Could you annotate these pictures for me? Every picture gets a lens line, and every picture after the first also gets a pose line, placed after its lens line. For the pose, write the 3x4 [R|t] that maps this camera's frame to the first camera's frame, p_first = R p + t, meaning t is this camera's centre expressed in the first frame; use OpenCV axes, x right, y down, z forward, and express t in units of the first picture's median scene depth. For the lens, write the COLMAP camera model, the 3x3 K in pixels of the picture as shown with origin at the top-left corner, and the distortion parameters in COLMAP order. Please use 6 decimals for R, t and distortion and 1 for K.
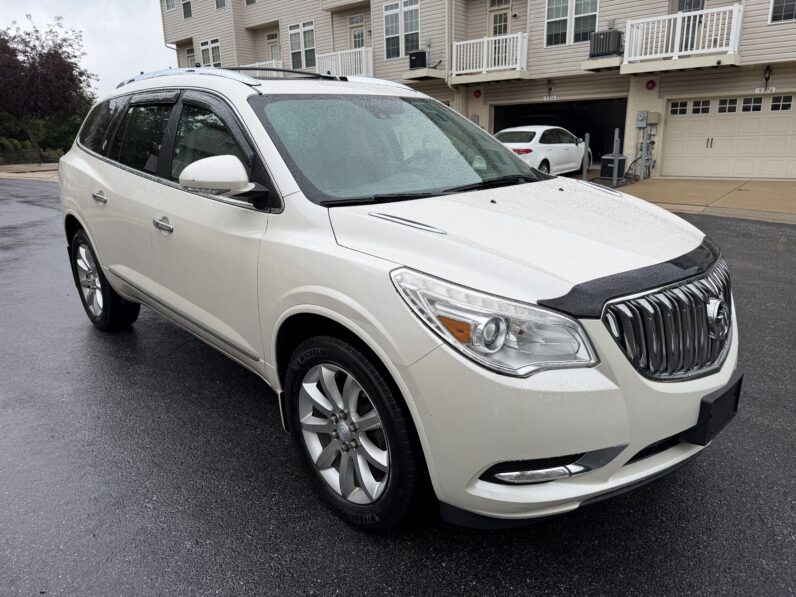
lens RADIAL K [[568.6, 0, 398.0], [0, 568.6, 298.5], [0, 0, 1]] dist [0.025580, -0.021402]
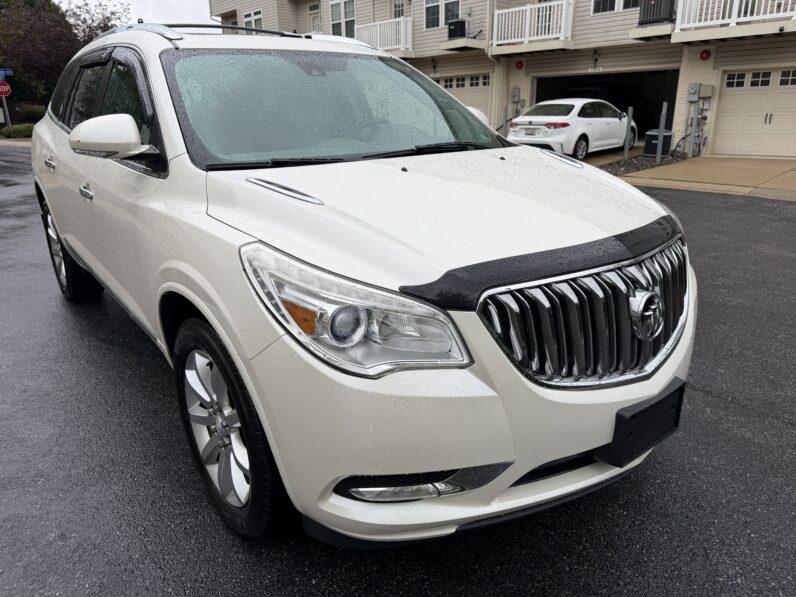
lens RADIAL K [[571.3, 0, 394.4], [0, 571.3, 295.3], [0, 0, 1]] dist [0.006901, -0.003362]
pose [[0.995435, 0.034872, -0.088846, 0.038841], [-0.031863, 0.998877, 0.035067, -0.001536], [0.089969, -0.032076, 0.995428, 0.021499]]
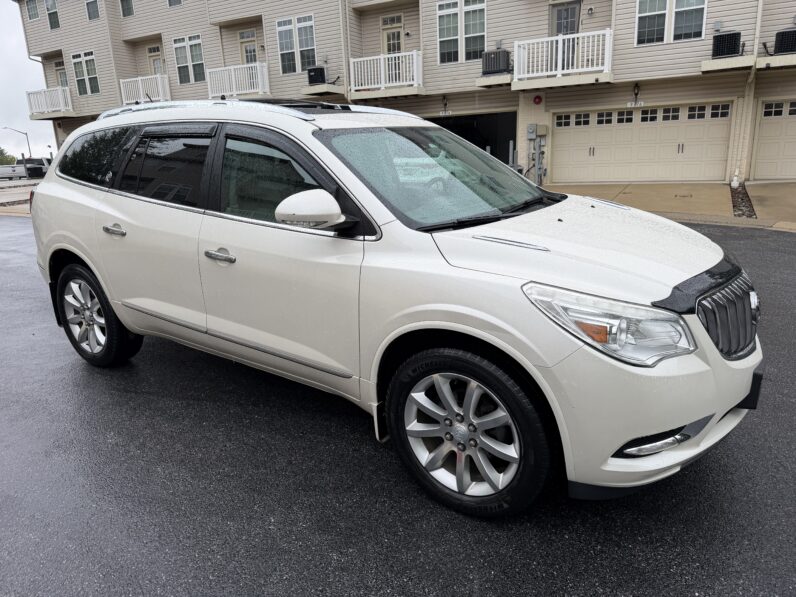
lens RADIAL K [[568.1, 0, 392.4], [0, 568.1, 296.7], [0, 0, 1]] dist [0.055805, -0.062775]
pose [[0.979572, -0.070855, 0.188197, -0.065005], [0.074868, 0.997091, -0.014292, -0.004022], [-0.186636, 0.028090, 0.982027, -0.012476]]
